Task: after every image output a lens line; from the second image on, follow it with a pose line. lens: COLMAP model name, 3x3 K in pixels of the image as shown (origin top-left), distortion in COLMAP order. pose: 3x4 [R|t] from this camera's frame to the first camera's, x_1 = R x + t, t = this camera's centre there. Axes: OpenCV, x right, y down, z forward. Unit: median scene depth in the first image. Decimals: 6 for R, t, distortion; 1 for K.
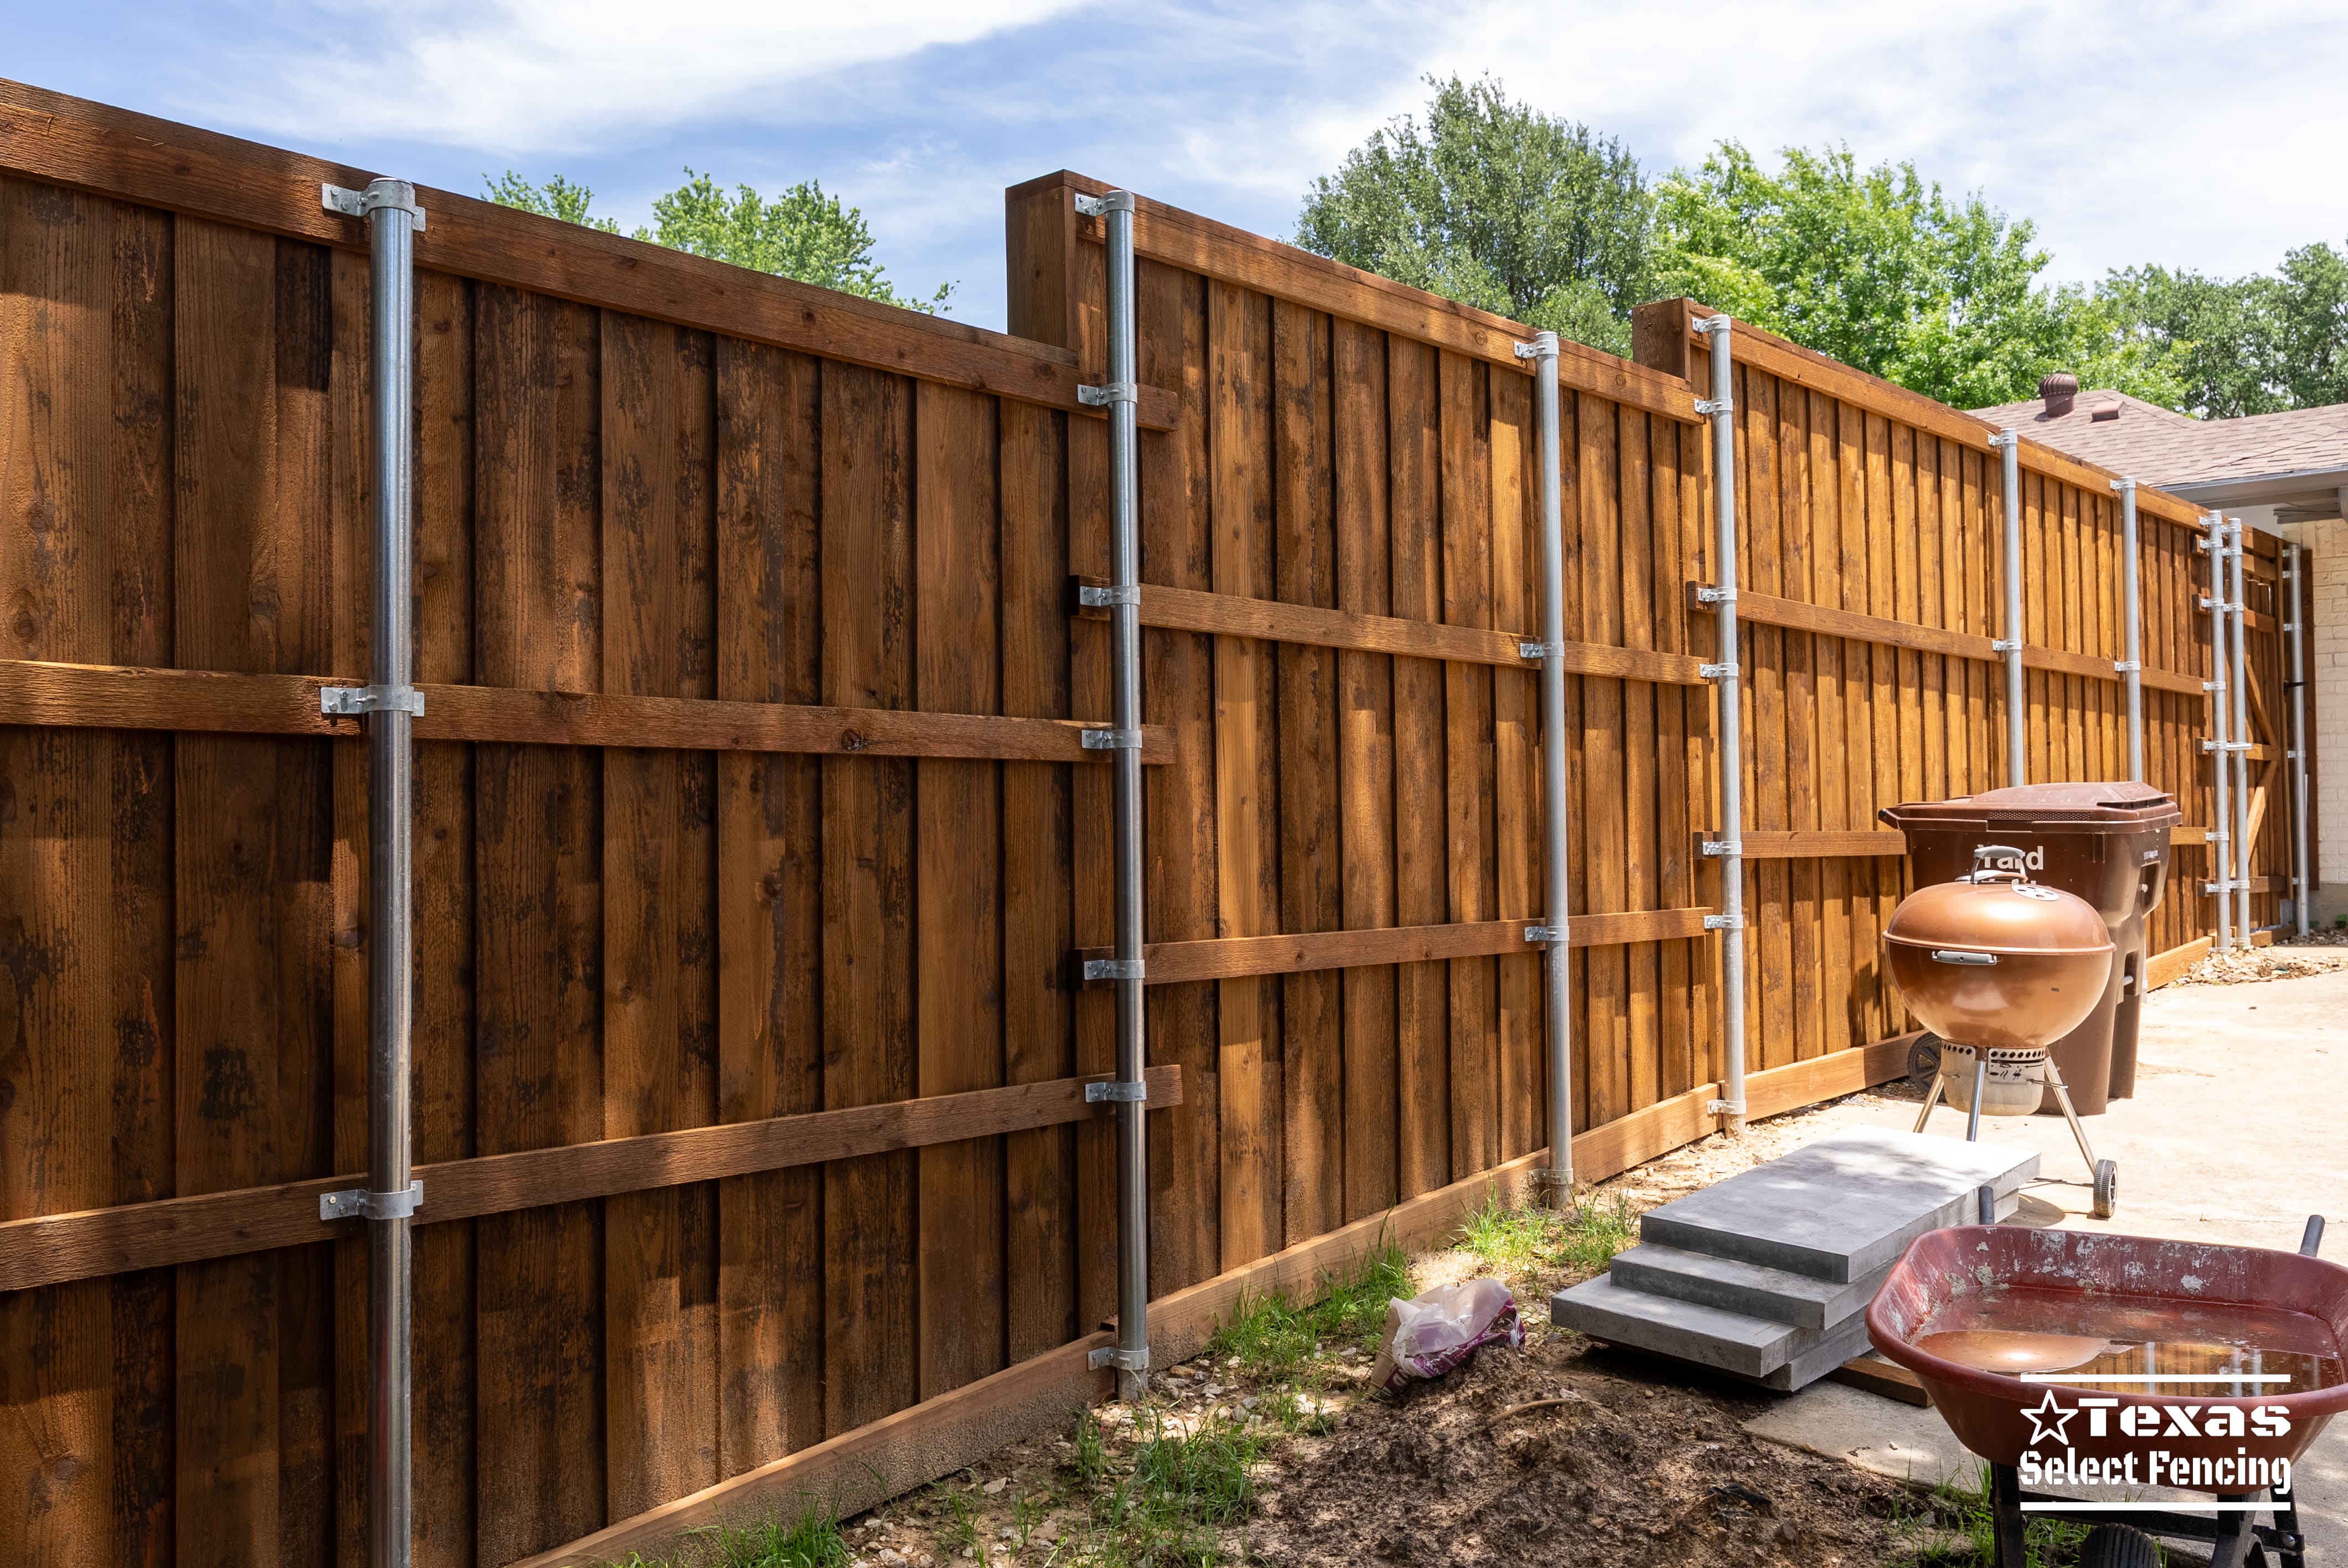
lens RADIAL K [[1883.4, 0, 1171.7], [0, 1883.4, 786.6], [0, 0, 1]] dist [0.004399, -0.009119]
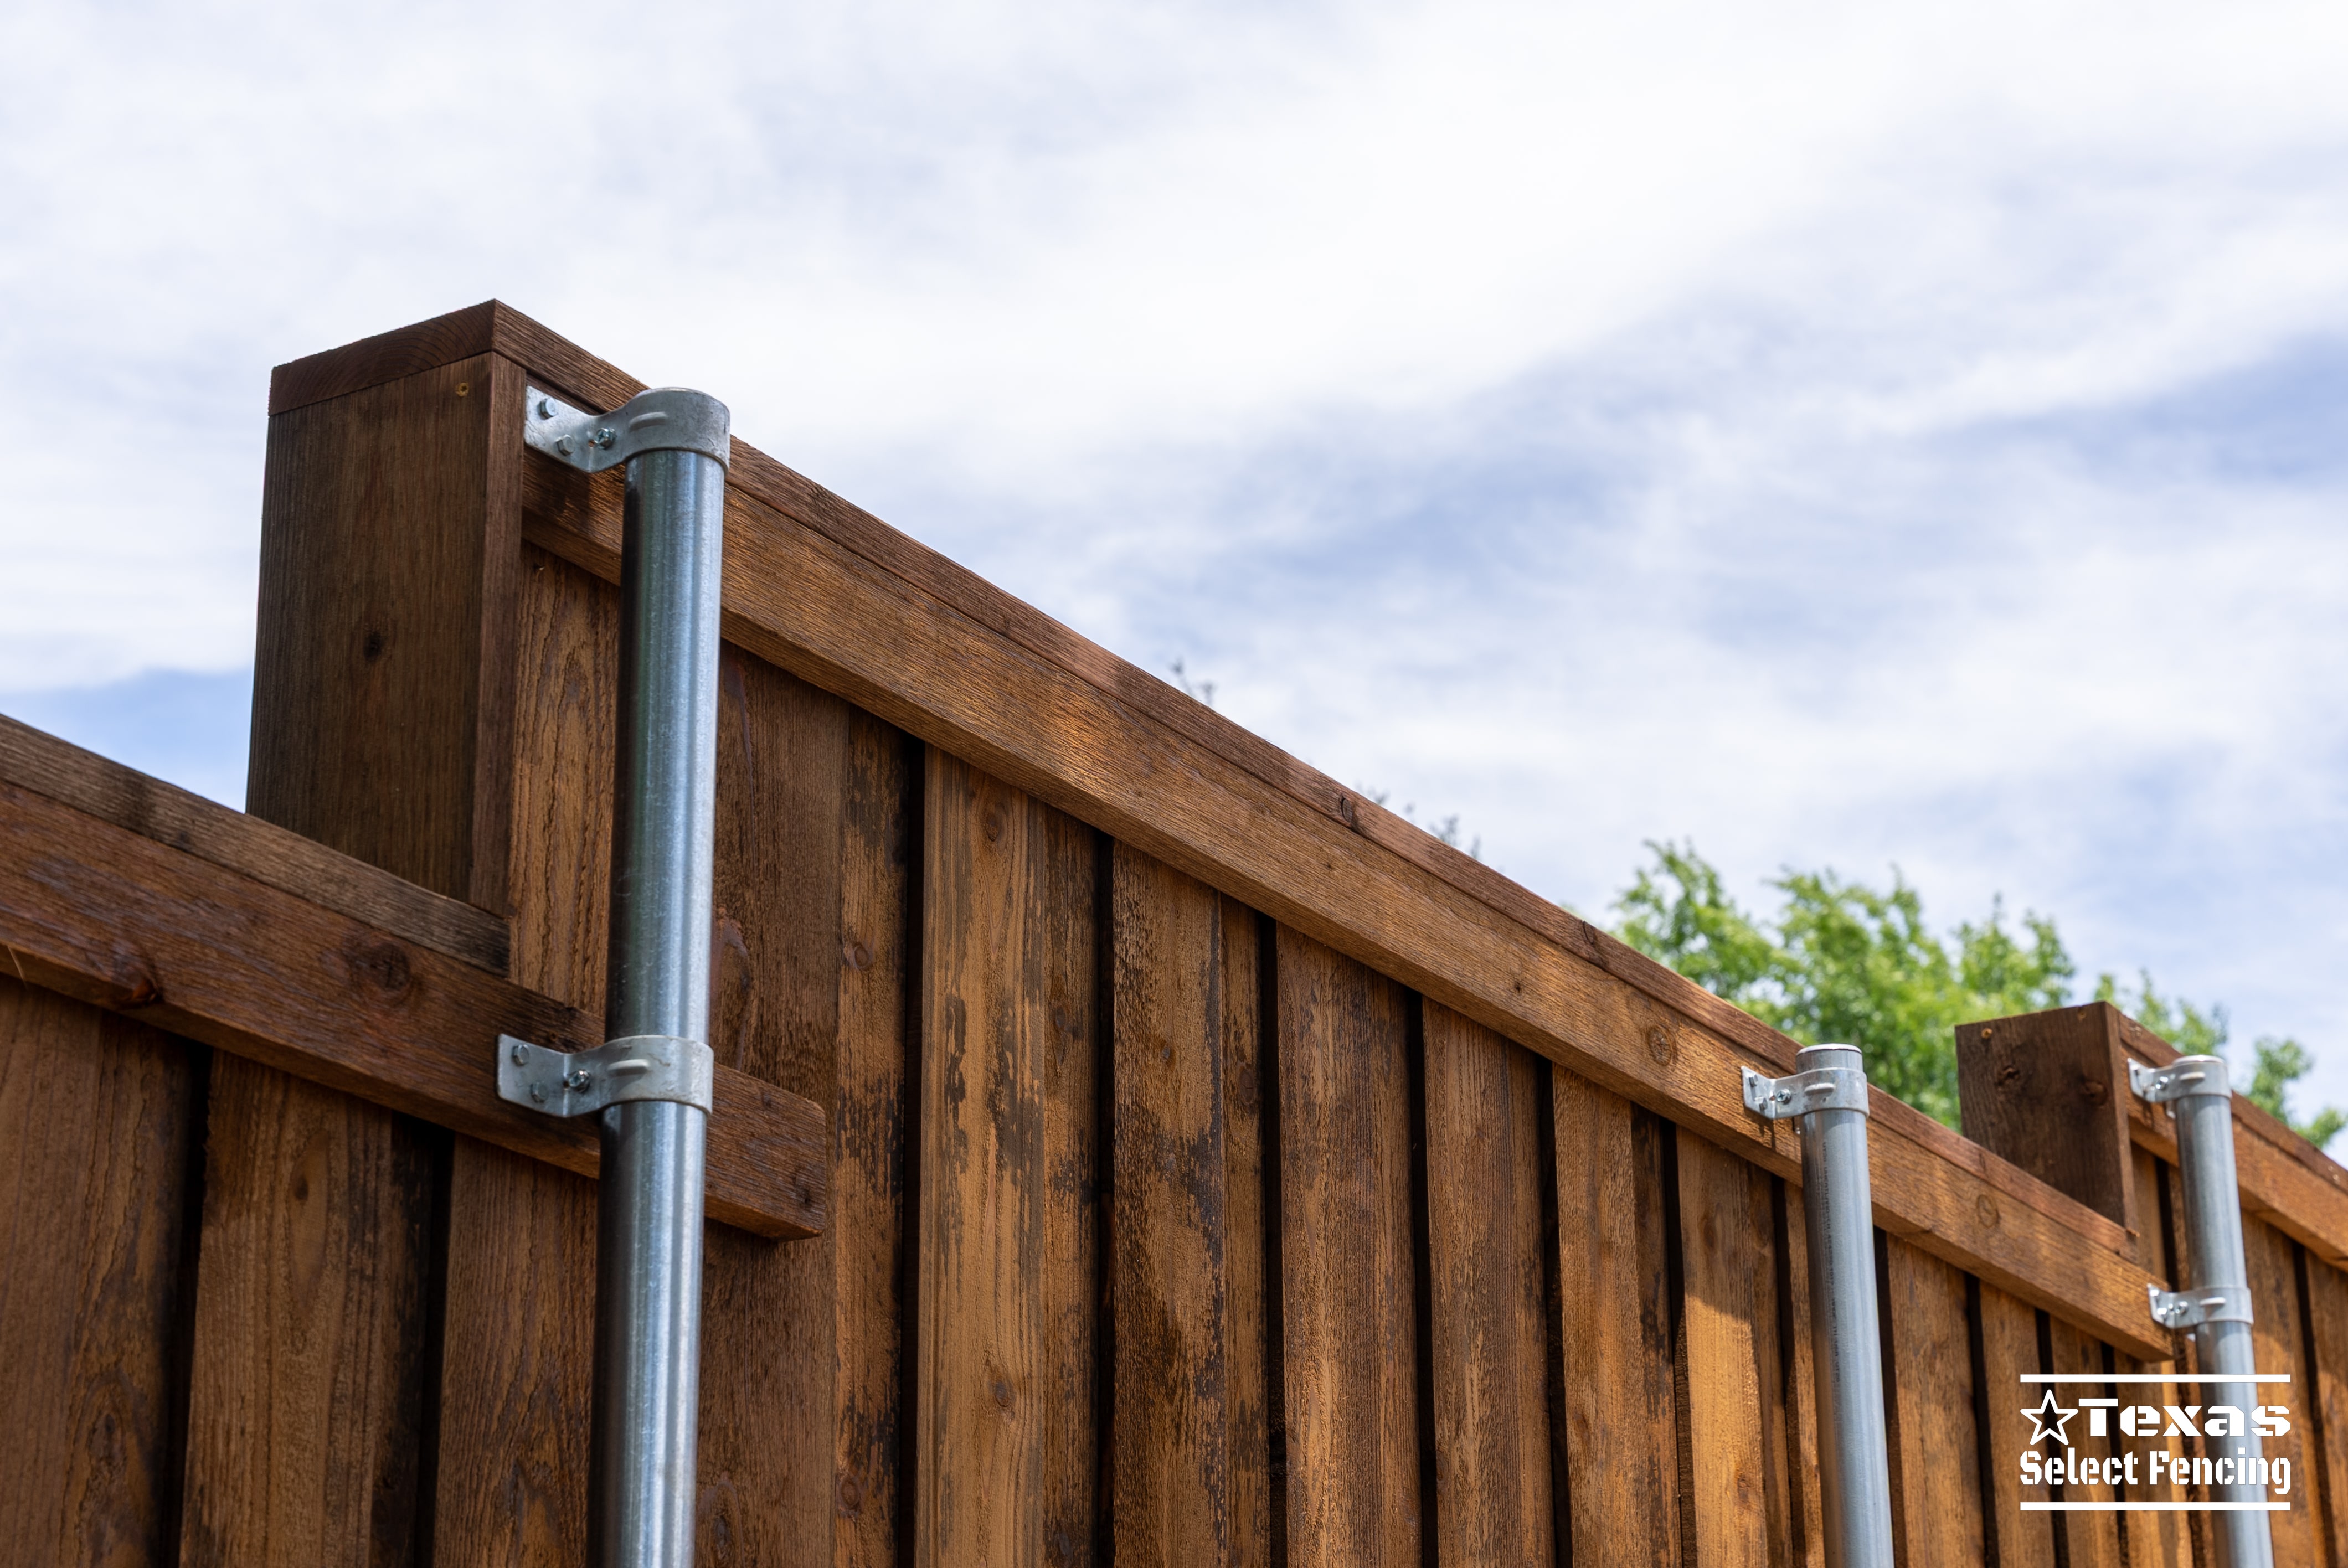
lens RADIAL K [[4301.6, 0, 1175.3], [0, 4301.6, 785.7], [0, 0, 1]] dist [0.051068, 0.000000]
pose [[0.984424, 0.061359, 0.164755, -0.051109], [-0.003499, 0.943771, -0.330582, -0.037491], [-0.175775, 0.324856, 0.929286, 0.346256]]
